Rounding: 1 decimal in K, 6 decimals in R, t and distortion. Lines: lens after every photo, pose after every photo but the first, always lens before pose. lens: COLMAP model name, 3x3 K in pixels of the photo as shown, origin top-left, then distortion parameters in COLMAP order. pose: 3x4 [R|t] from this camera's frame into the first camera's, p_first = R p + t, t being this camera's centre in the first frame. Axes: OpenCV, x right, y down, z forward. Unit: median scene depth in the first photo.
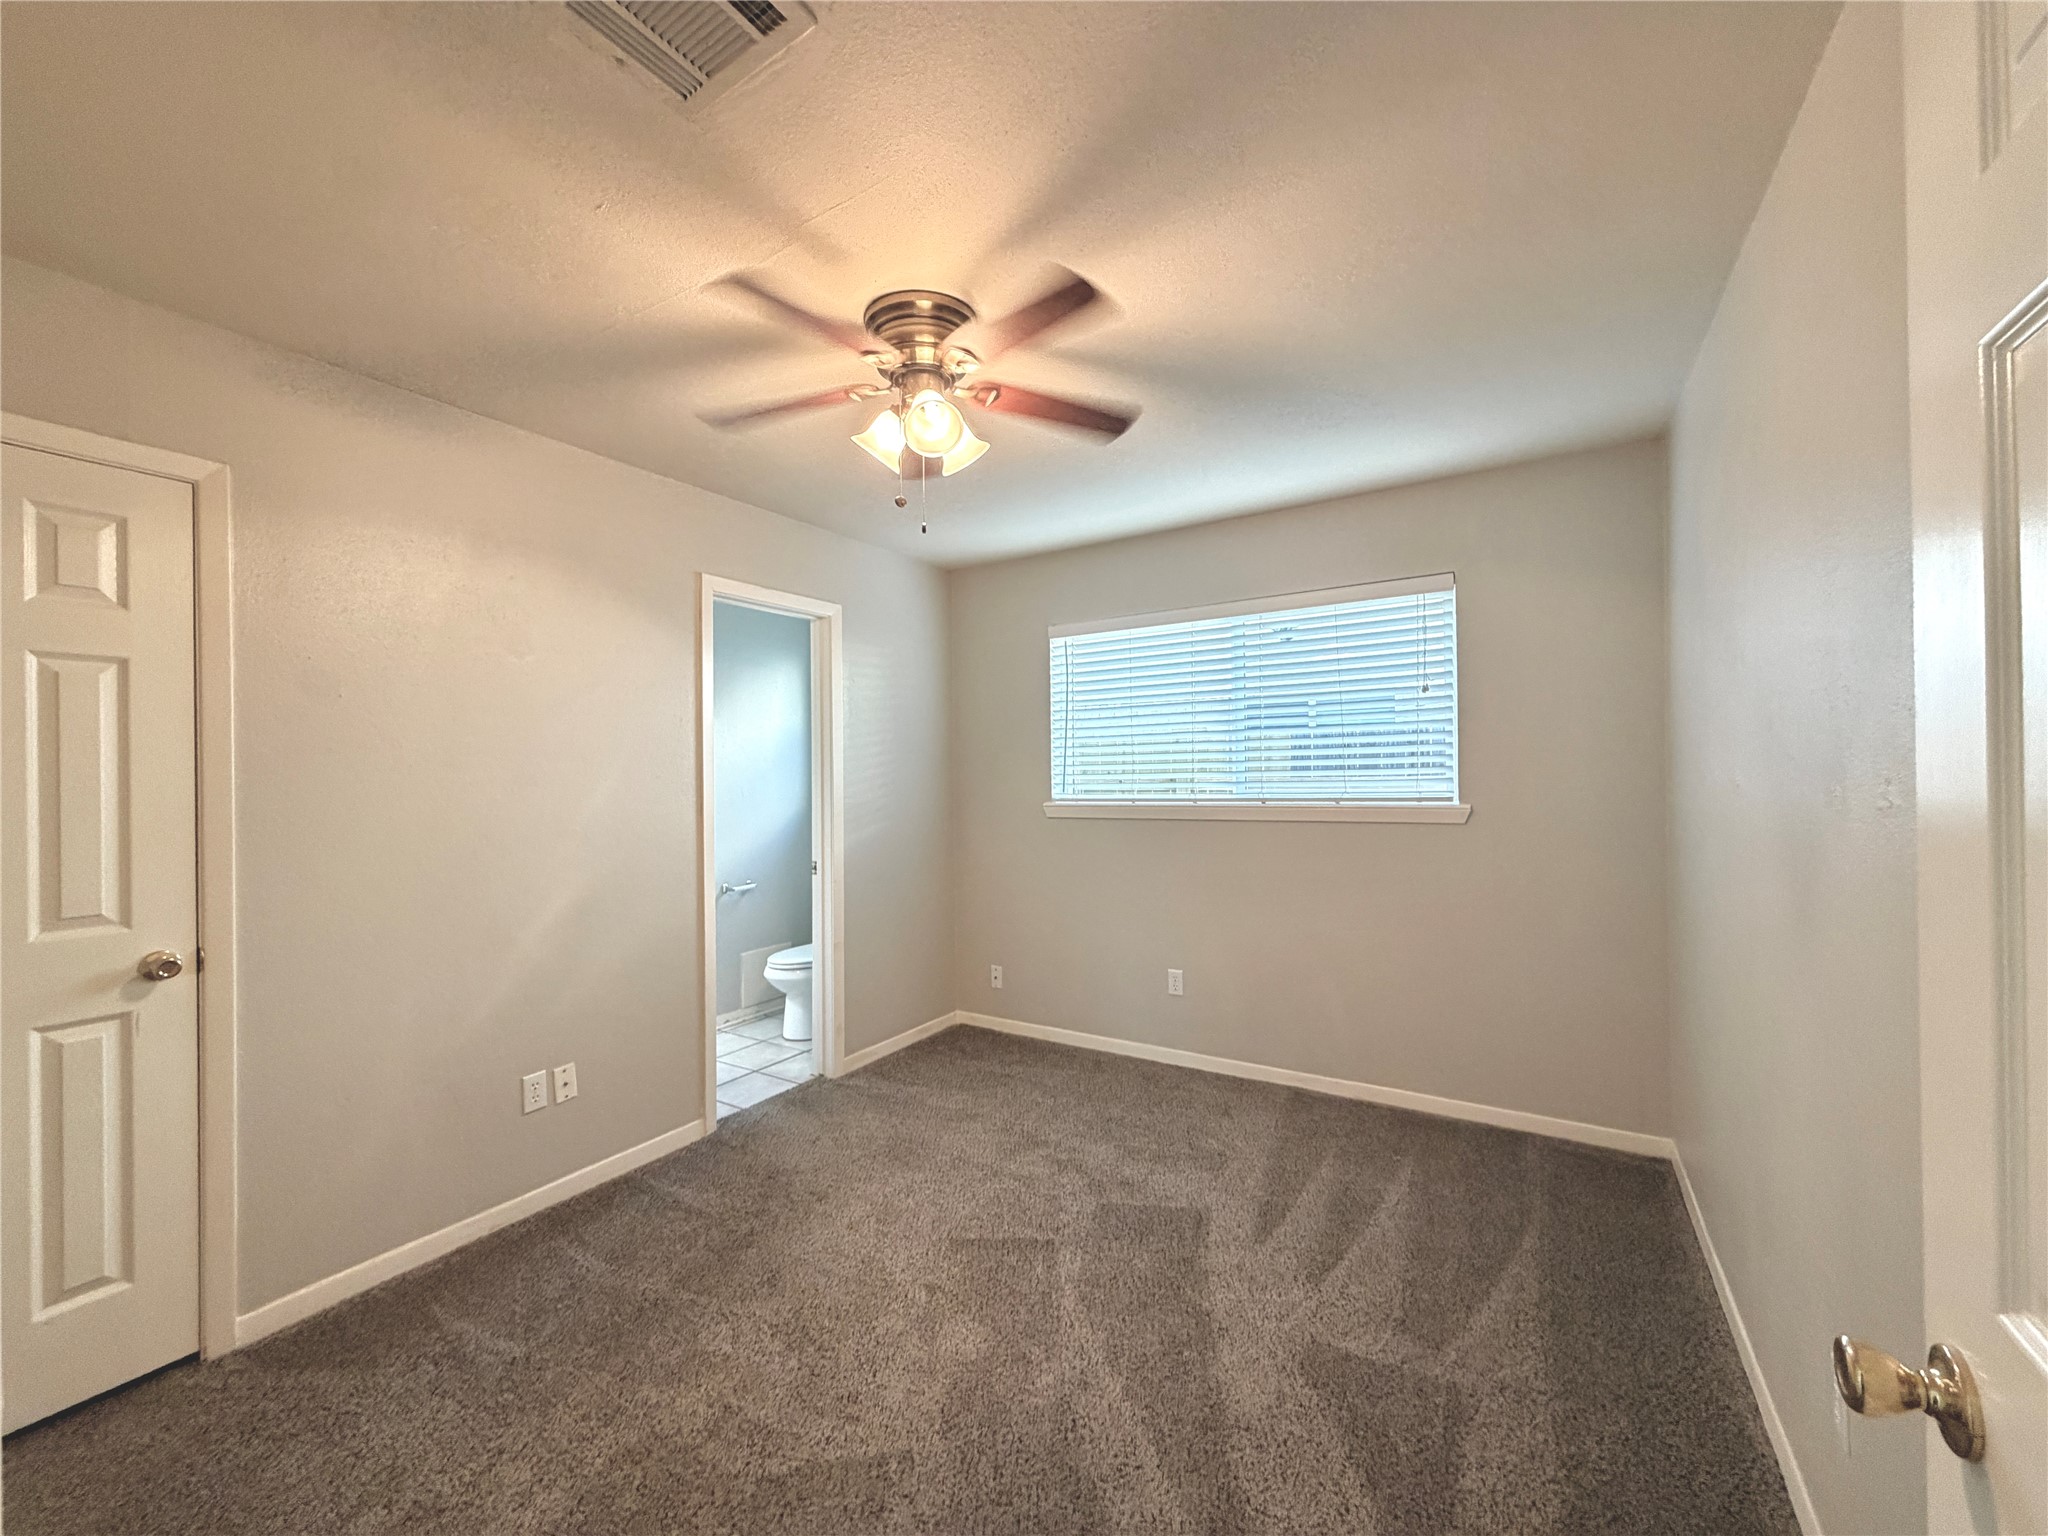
lens RADIAL K [[803.1, 0, 1024.5], [0, 803.1, 769.2], [0, 0, 1]] dist [-0.000112, 0.000063]
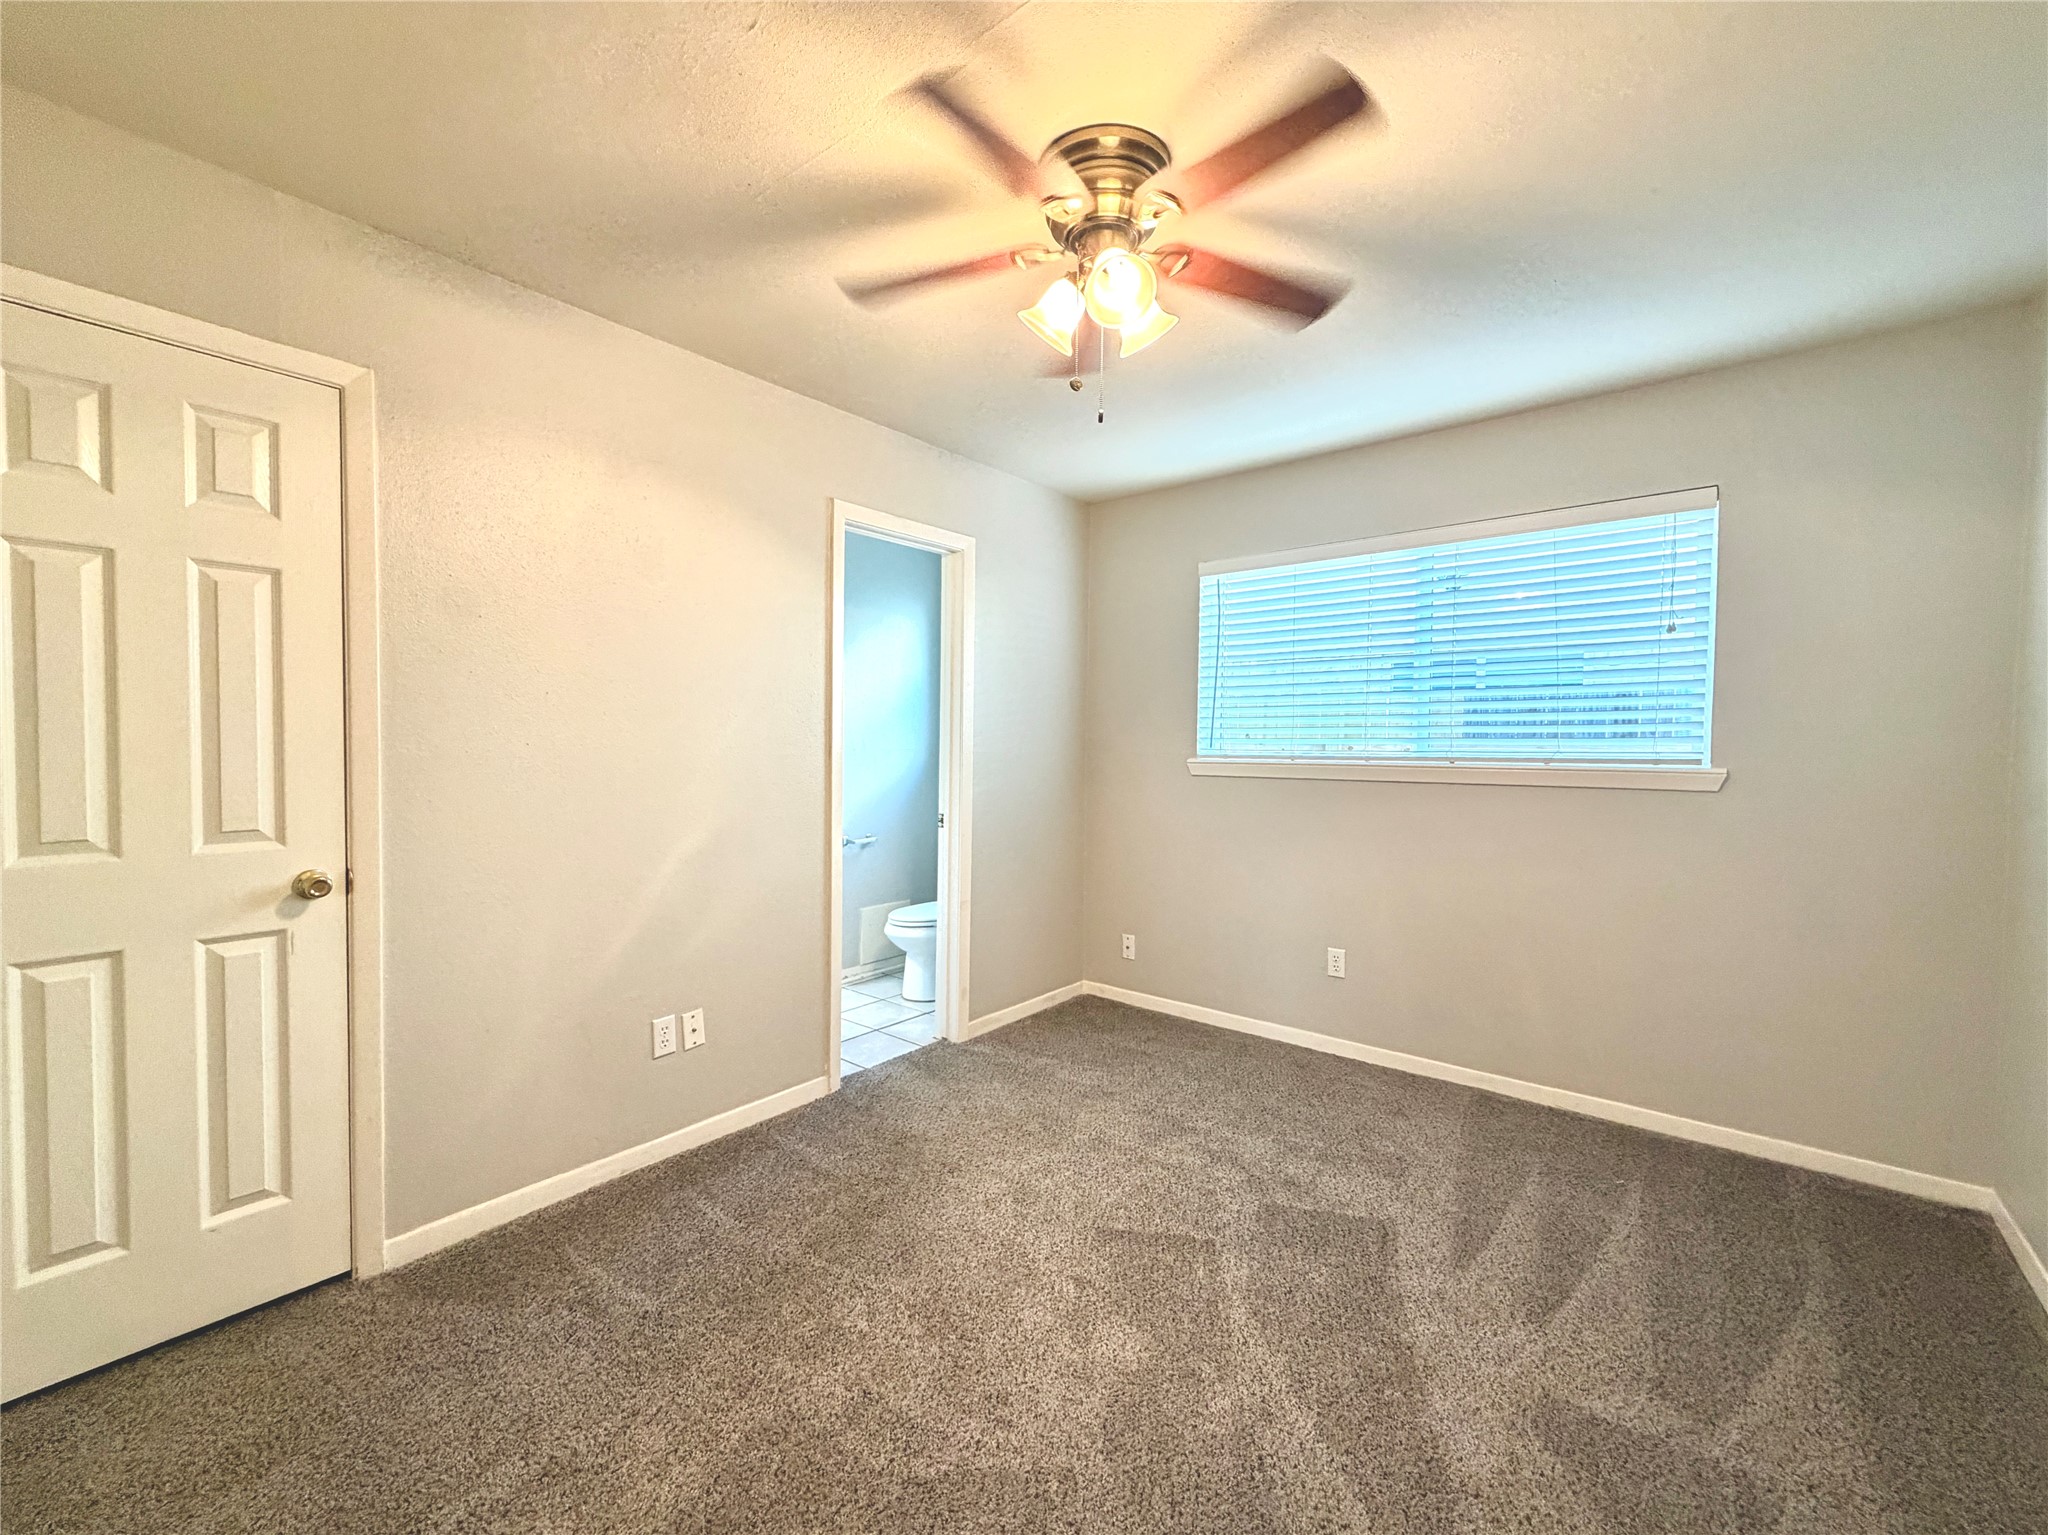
lens RADIAL K [[820.3, 0, 1024.0], [0, 820.3, 767.5], [0, 0, 1]] dist [-0.000227, 0.000080]
pose [[0.992223, 0.027025, -0.121507, -0.087366], [-0.022901, 0.999117, 0.035213, 0.043078], [0.122351, -0.032157, 0.991966, 0.107109]]
